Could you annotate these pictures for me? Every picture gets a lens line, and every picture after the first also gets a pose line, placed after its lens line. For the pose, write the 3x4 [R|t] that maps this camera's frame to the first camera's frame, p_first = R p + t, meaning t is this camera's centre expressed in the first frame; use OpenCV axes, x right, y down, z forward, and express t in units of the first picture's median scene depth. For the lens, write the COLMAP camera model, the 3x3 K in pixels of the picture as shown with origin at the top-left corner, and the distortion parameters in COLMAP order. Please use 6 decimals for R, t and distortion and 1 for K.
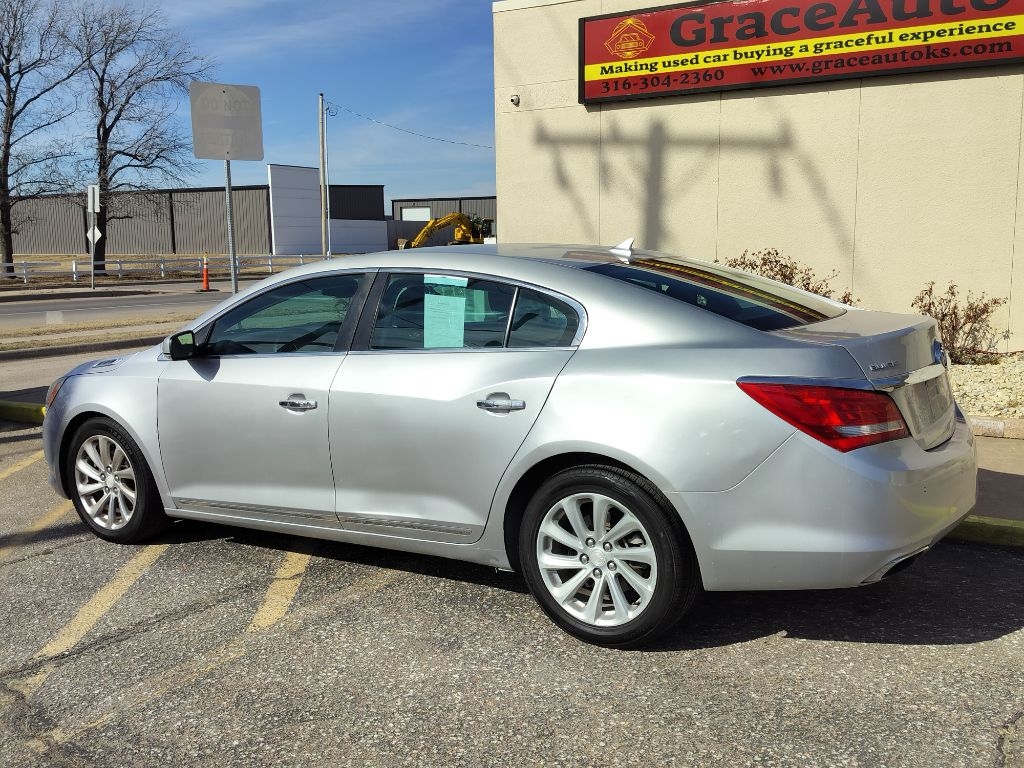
lens RADIAL K [[988.1, 0, 506.9], [0, 988.1, 384.4], [0, 0, 1]] dist [0.088005, -0.133722]
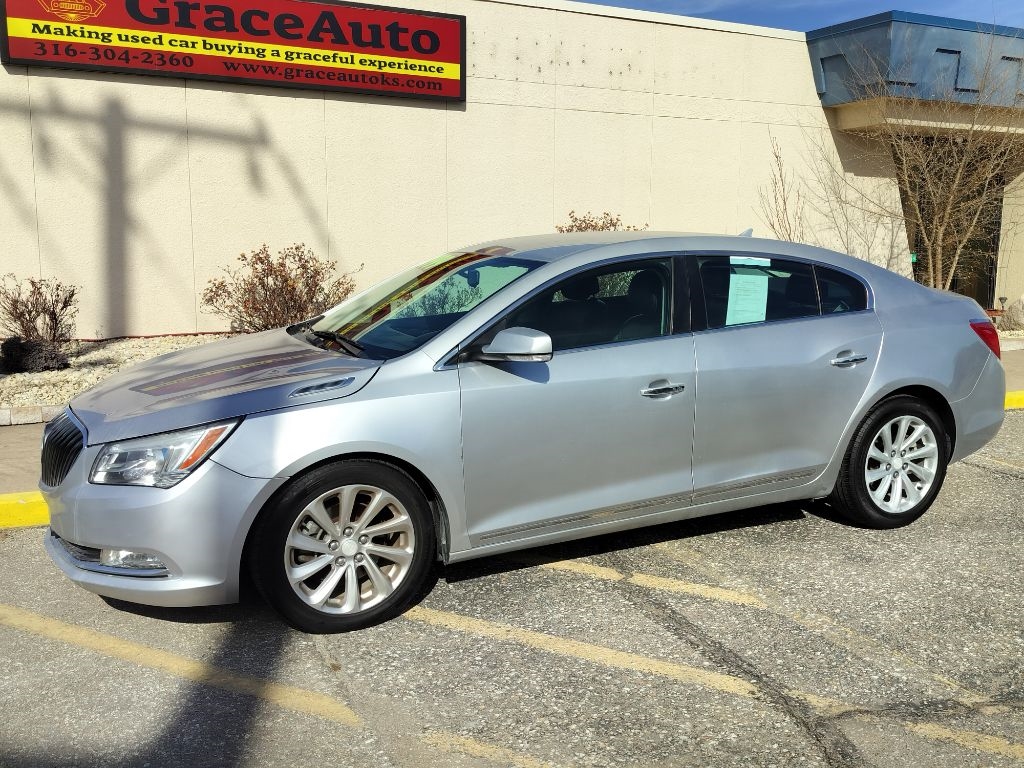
lens RADIAL K [[958.0, 0, 515.1], [0, 958.0, 381.9], [0, 0, 1]] dist [0.082200, -0.121902]
pose [[0.519595, -0.108618, 0.847480, -0.477294], [0.108164, 0.992268, 0.060859, -0.027272], [-0.847538, 0.060045, 0.527326, 0.271250]]
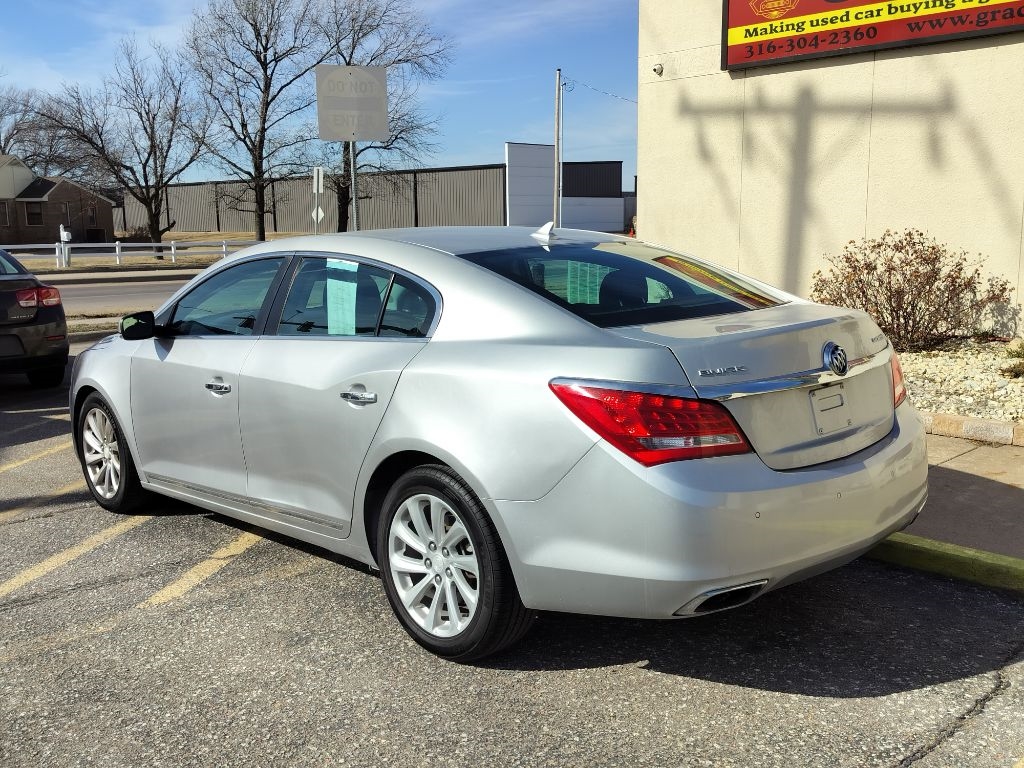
lens RADIAL K [[1013.9, 0, 507.1], [0, 1013.9, 383.4], [0, 0, 1]] dist [0.086208, -0.130950]
pose [[0.969072, 0.038256, -0.243794, 0.140996], [-0.034064, 0.999191, 0.021391, -0.006725], [0.244415, -0.012425, 0.969591, 0.031112]]
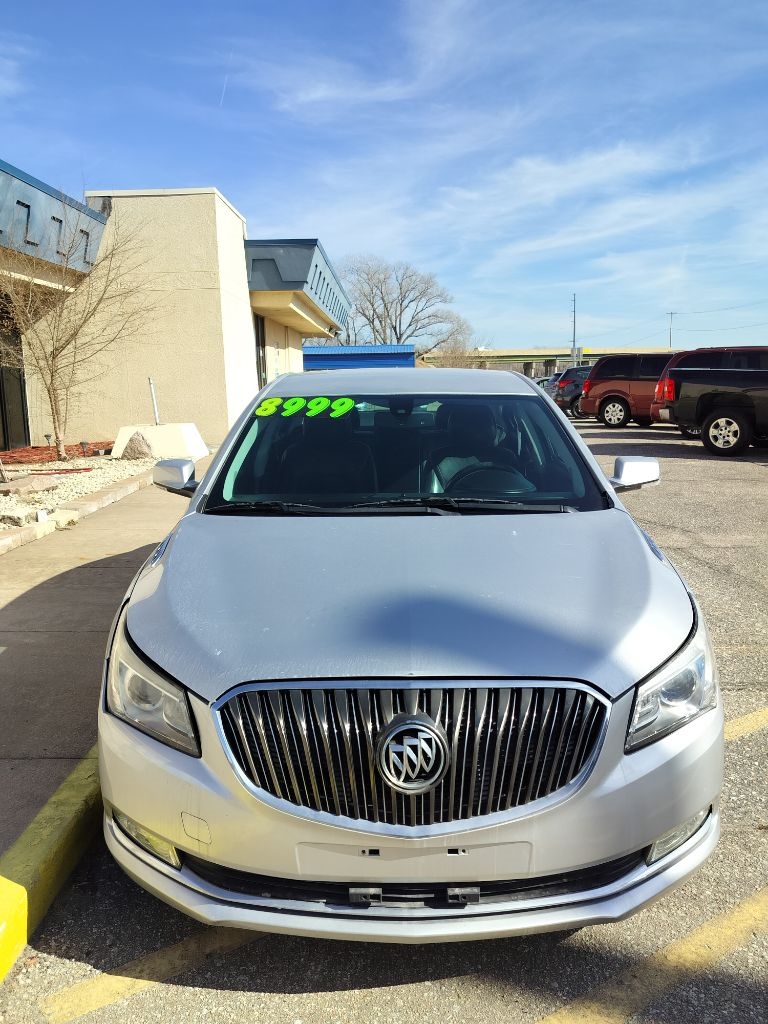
lens RADIAL K [[878.1, 0, 384.0], [0, 878.1, 512.0], [0, 0, 1]] dist [0.081338, -0.118924]
pose [[-0.531106, -0.103812, 0.840922, -0.402113], [0.150474, 0.965134, 0.214181, -0.095637], [-0.833837, 0.240290, -0.496968, 0.734316]]
